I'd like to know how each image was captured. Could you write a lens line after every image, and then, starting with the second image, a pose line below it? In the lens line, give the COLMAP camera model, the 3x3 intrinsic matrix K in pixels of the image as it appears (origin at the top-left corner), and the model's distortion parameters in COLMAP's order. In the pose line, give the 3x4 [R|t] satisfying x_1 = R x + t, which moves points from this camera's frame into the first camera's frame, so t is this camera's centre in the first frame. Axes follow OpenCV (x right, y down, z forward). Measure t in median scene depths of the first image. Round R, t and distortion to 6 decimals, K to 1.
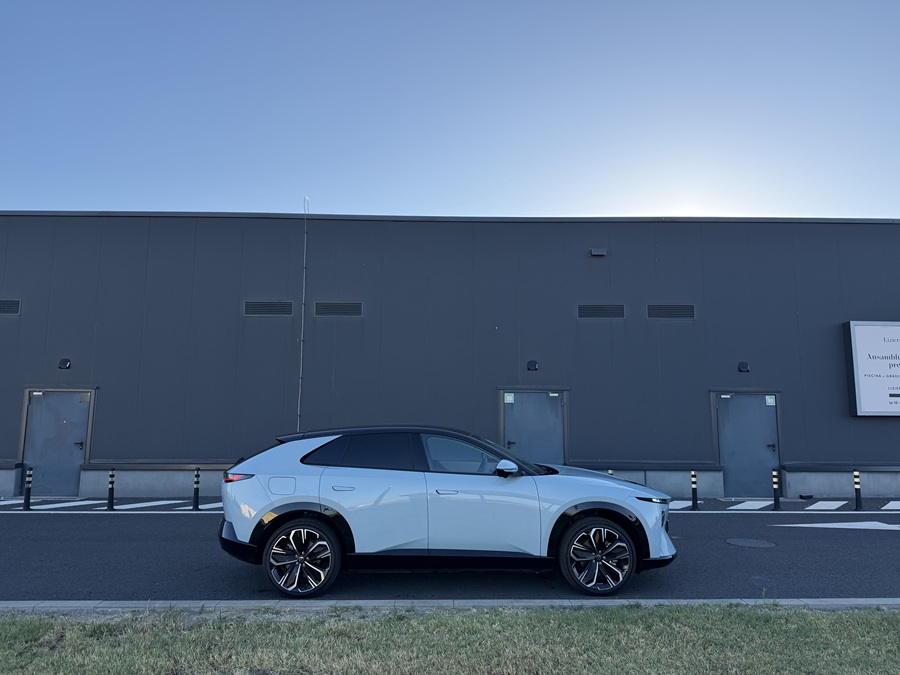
lens RADIAL K [[636.6, 0, 450.0], [0, 636.6, 337.5], [0, 0, 1]] dist [0.062589, -0.055531]
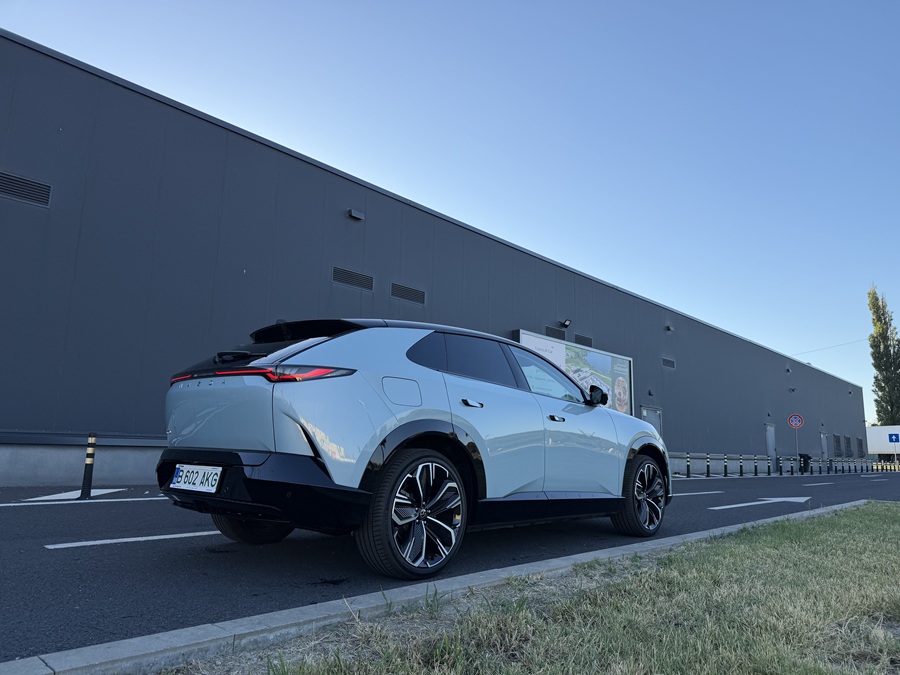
lens RADIAL K [[623.0, 0, 451.6], [0, 623.0, 344.9], [0, 0, 1]] dist [0.147137, -0.247027]
pose [[0.696370, 0.130474, 0.705723, -0.512777], [-0.110600, 0.991099, -0.074100, 0.184174], [-0.709109, -0.026451, 0.704602, 0.459051]]
